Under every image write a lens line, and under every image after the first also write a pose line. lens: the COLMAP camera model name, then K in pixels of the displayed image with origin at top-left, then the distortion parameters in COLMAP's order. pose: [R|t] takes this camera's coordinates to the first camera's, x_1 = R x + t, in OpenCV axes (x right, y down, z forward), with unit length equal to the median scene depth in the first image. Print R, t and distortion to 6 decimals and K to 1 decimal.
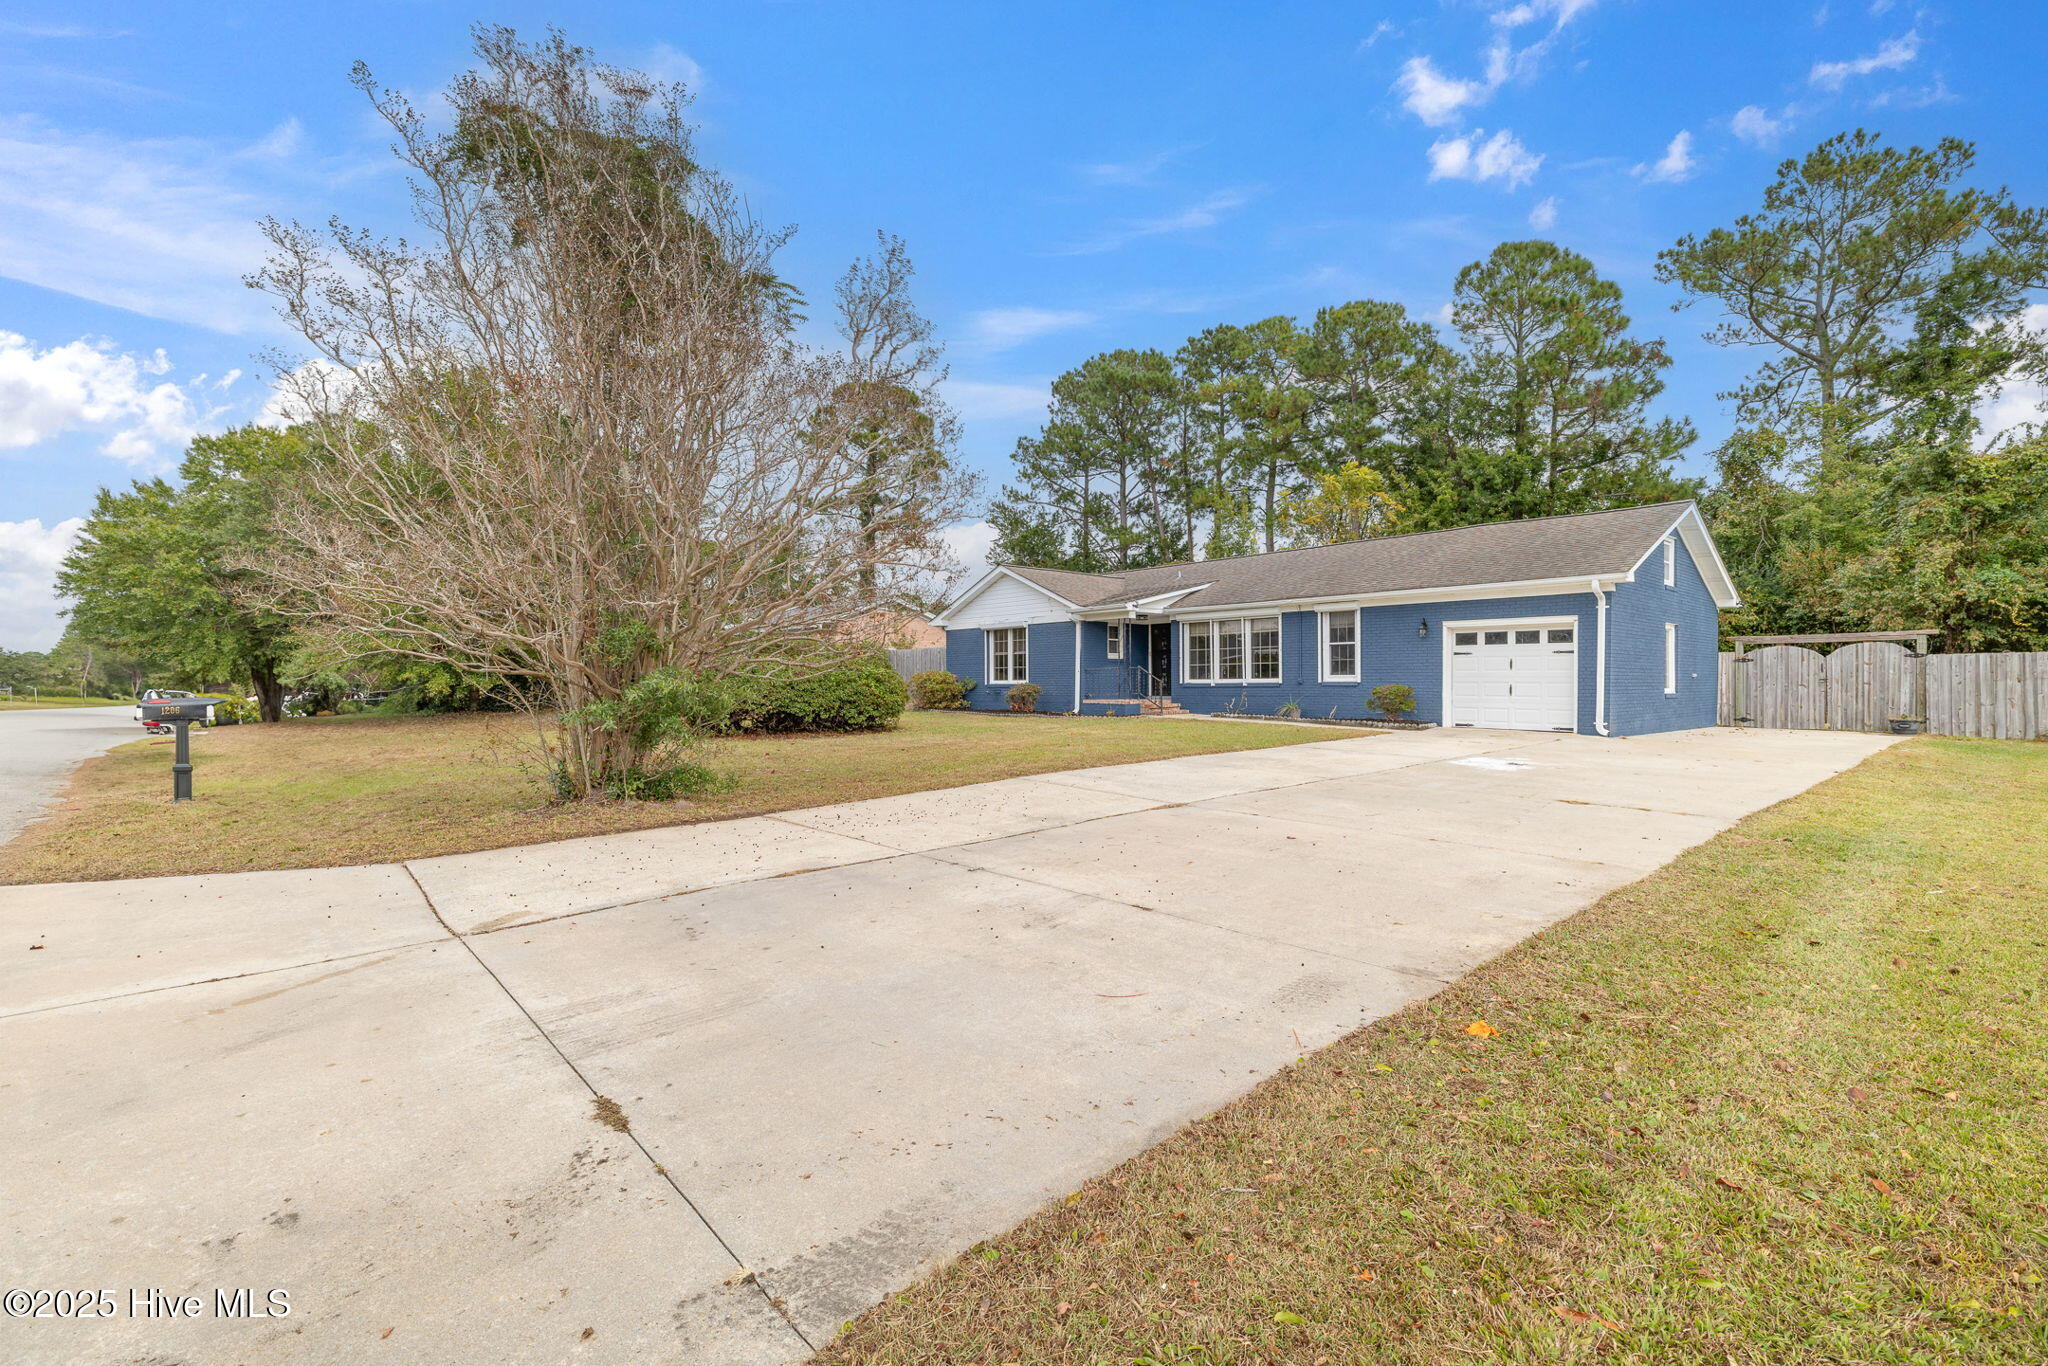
lens RADIAL K [[917.6, 0, 1008.1], [0, 917.6, 684.5], [0, 0, 1]] dist [0.001576, -0.000035]
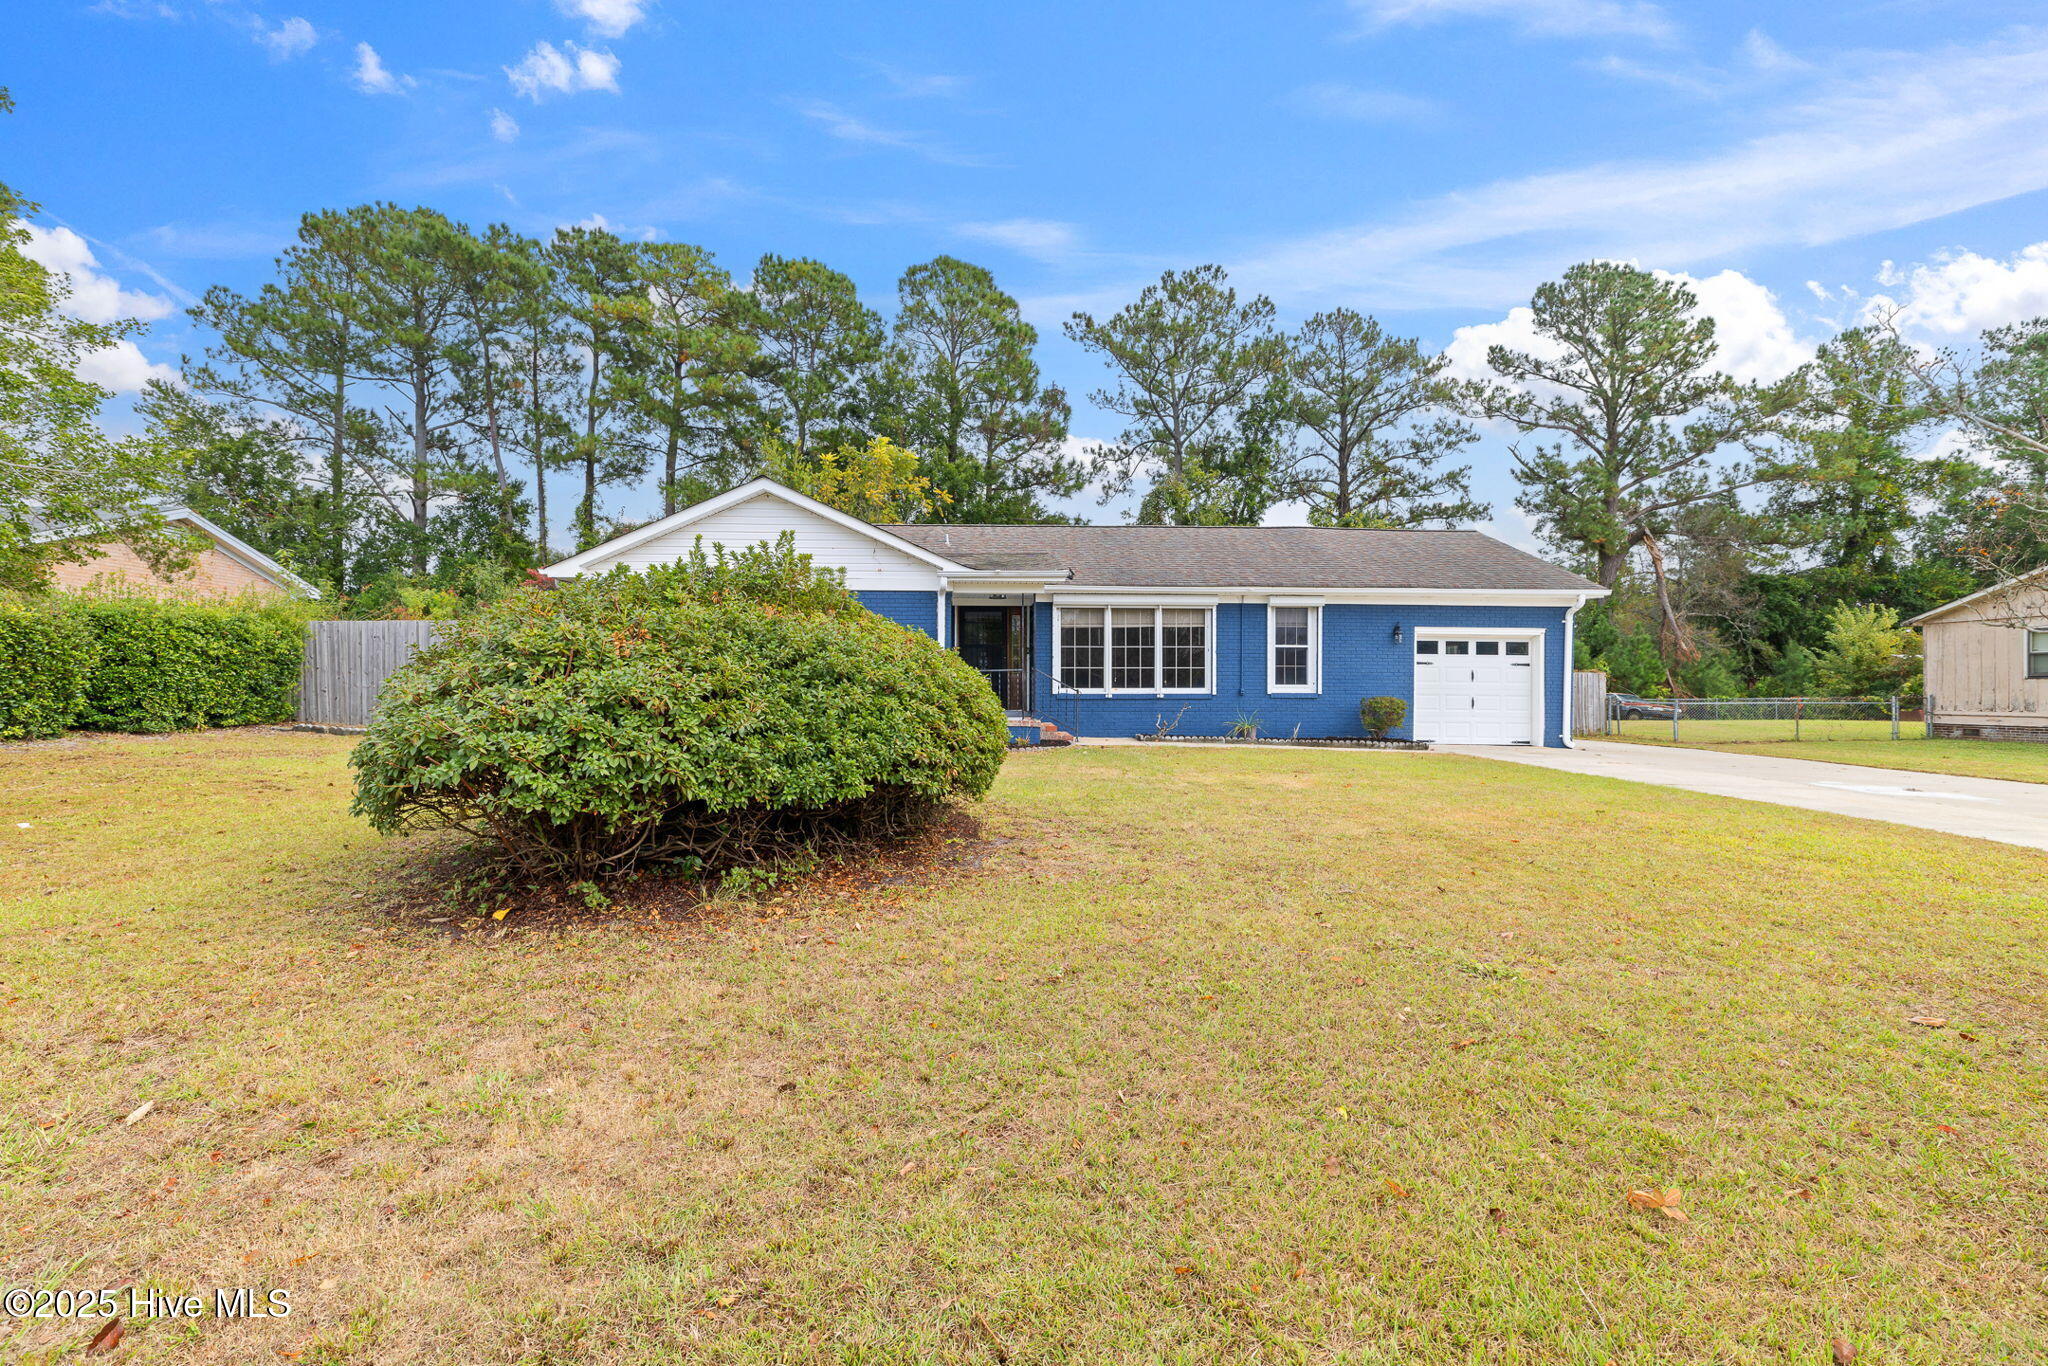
lens RADIAL K [[926.5, 0, 1012.1], [0, 926.5, 686.5], [0, 0, 1]] dist [0.002506, -0.000043]
pose [[0.628600, 0.007613, 0.777691, -0.265192], [-0.004055, 0.999971, -0.006511, -0.001514], [-0.777718, 0.000939, 0.628613, 0.404625]]
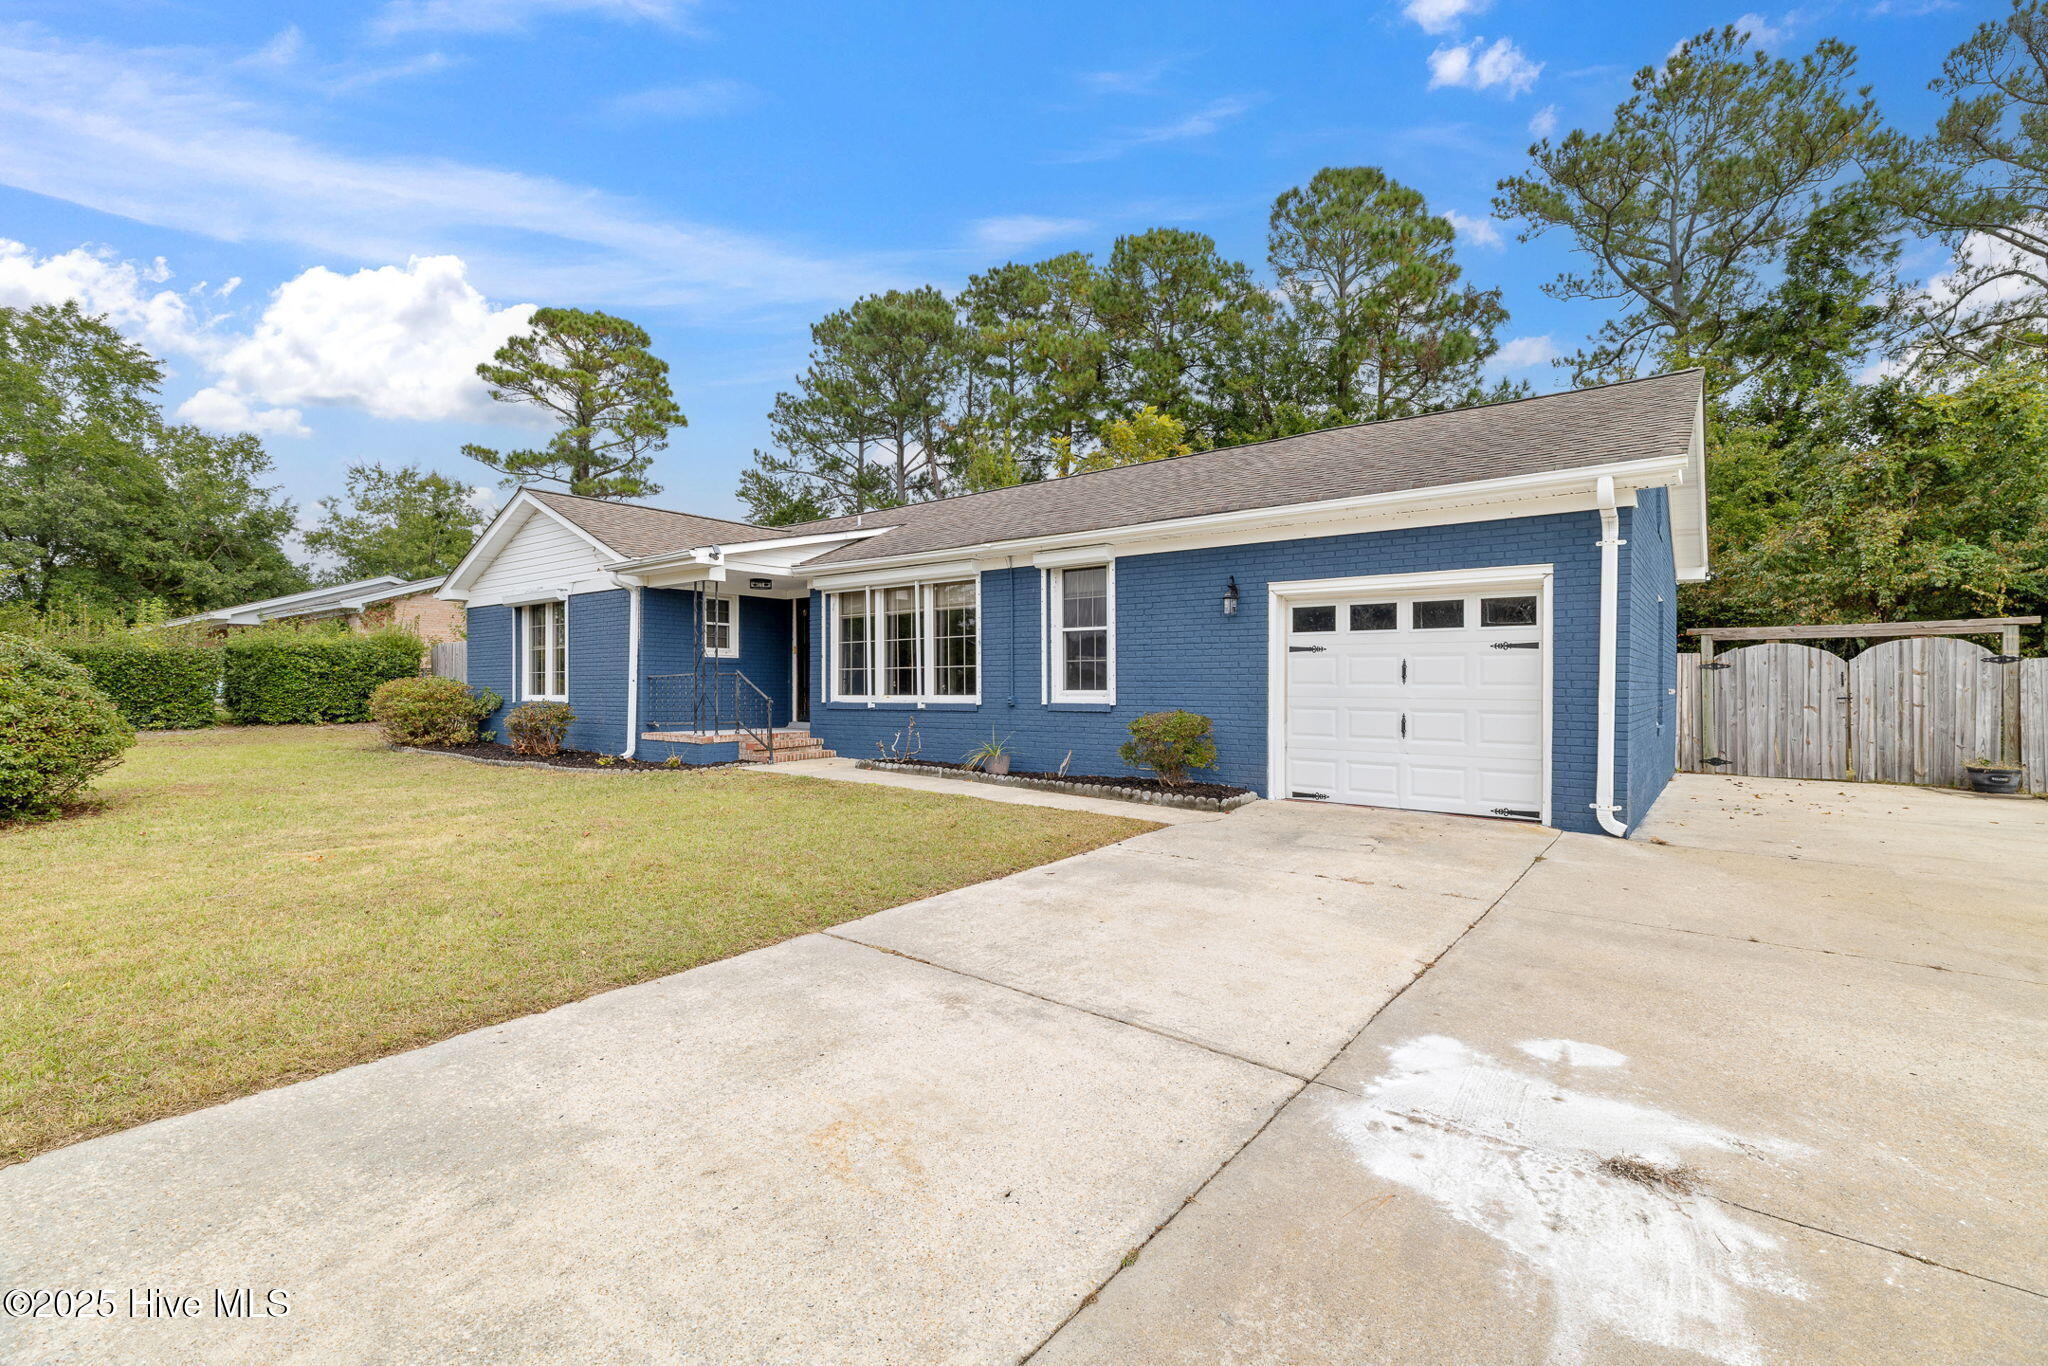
lens RADIAL K [[917.6, 0, 1008.1], [0, 917.6, 684.5], [0, 0, 1]] dist [0.001576, -0.000035]
pose [[0.983718, 0.001670, 0.179709, 0.137979], [-0.001072, 0.999994, -0.003428, -0.007178], [-0.179713, 0.003179, 0.983714, 0.301080]]
